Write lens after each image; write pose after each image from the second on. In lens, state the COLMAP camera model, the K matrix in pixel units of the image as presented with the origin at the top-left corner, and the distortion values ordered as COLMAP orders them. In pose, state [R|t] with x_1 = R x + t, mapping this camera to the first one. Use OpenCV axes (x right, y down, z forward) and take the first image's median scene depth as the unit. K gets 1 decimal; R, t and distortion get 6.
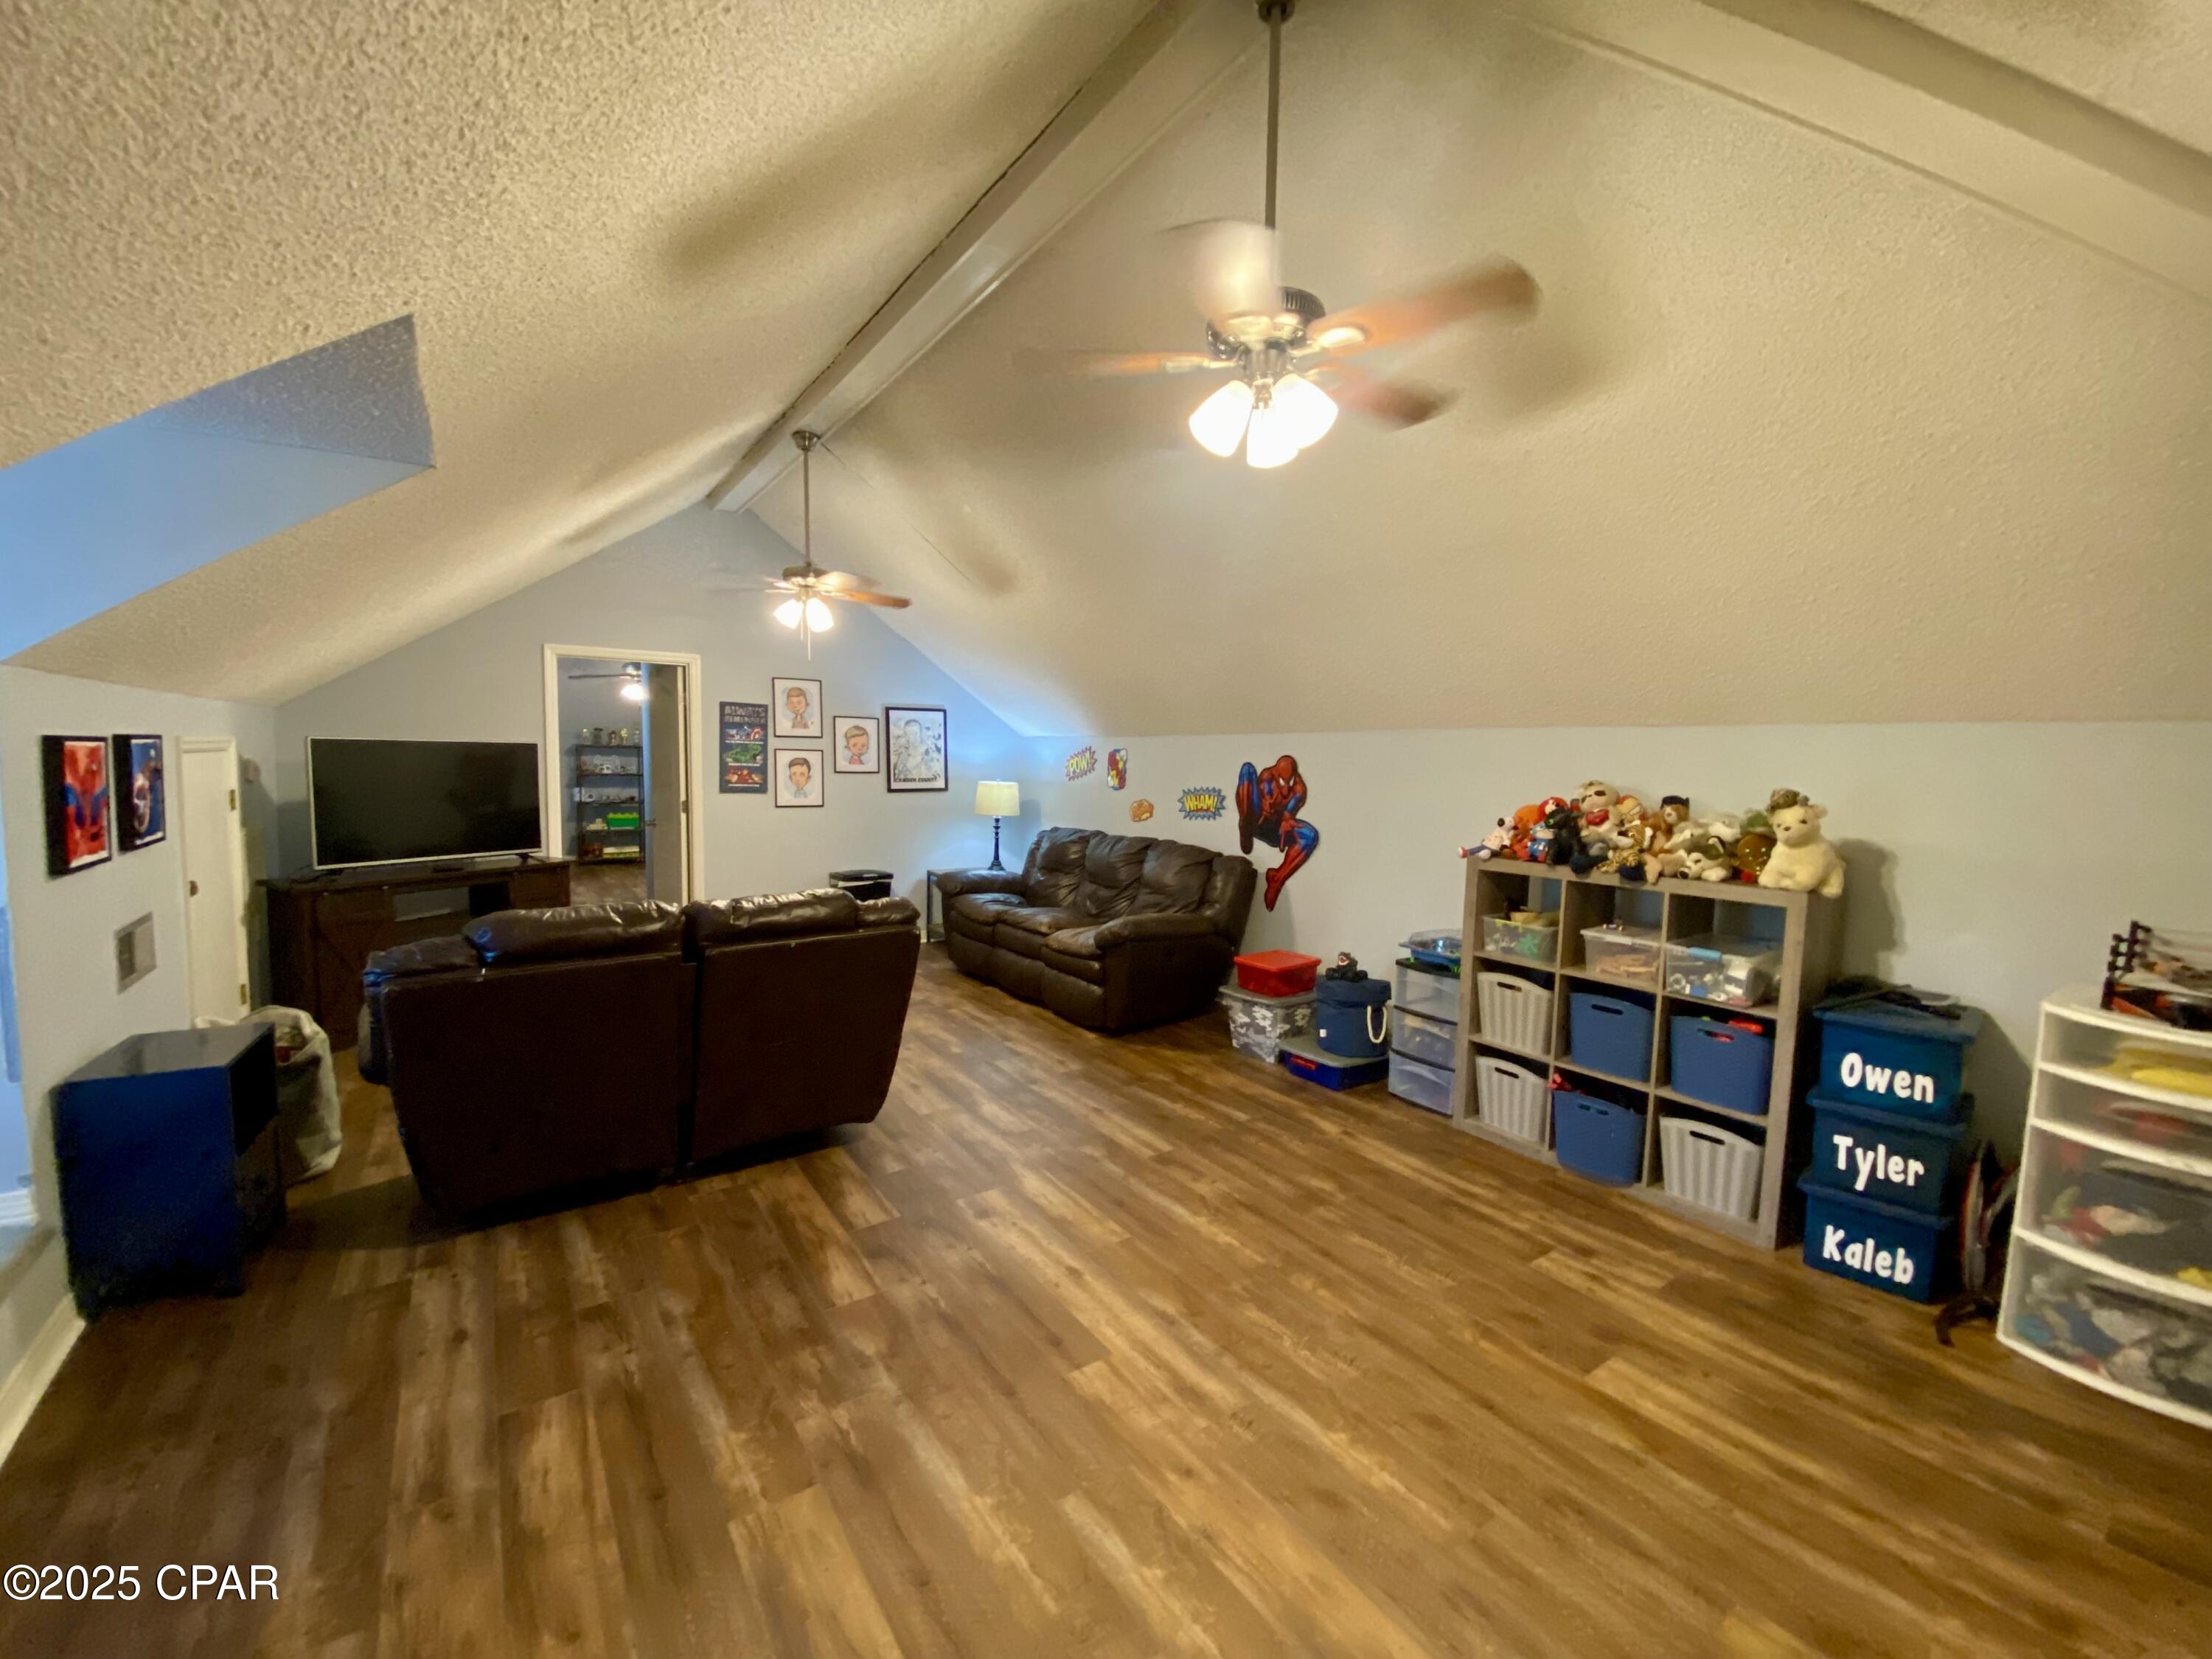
lens RADIAL K [[896.1, 0, 1100.3], [0, 896.1, 832.9], [0, 0, 1]] dist [0.039615, -0.030773]
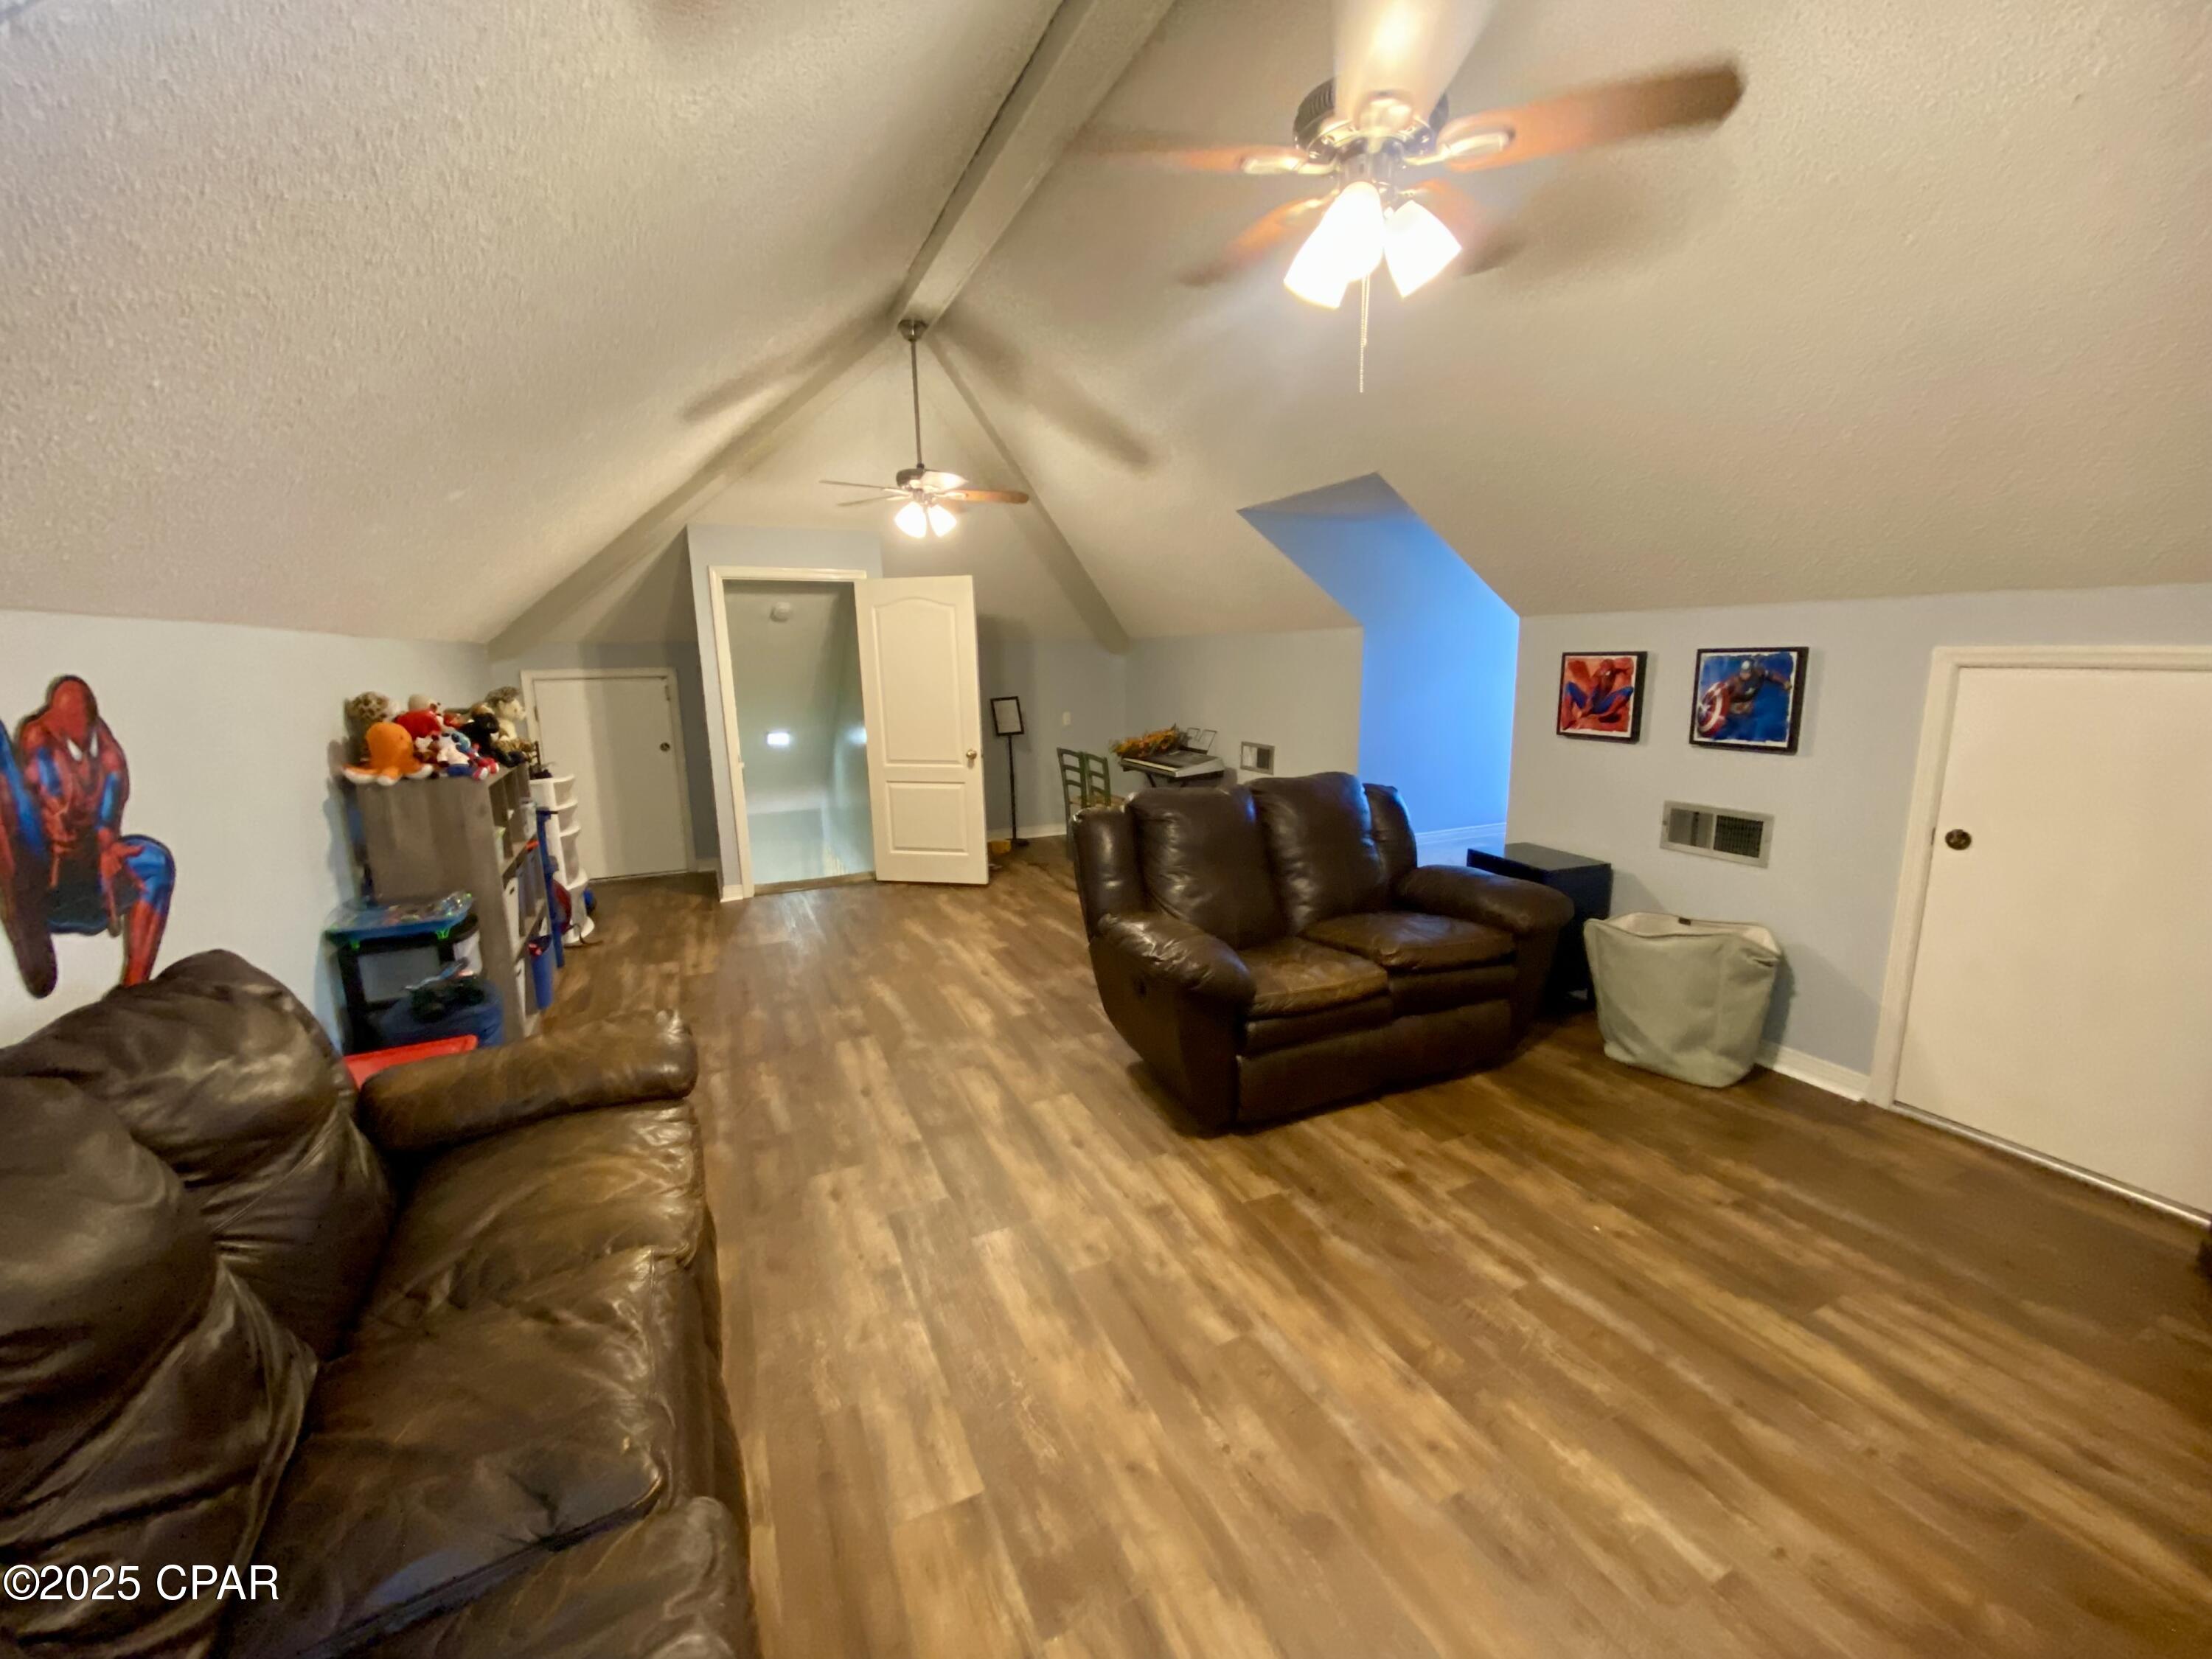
lens RADIAL K [[896.1, 0, 1100.3], [0, 896.1, 832.9], [0, 0, 1]] dist [0.039615, -0.030773]
pose [[-0.984469, -0.035168, 0.171998, -0.380643], [0.013823, 0.961160, 0.275646, -0.167550], [-0.175011, 0.273743, -0.945746, 1.807361]]
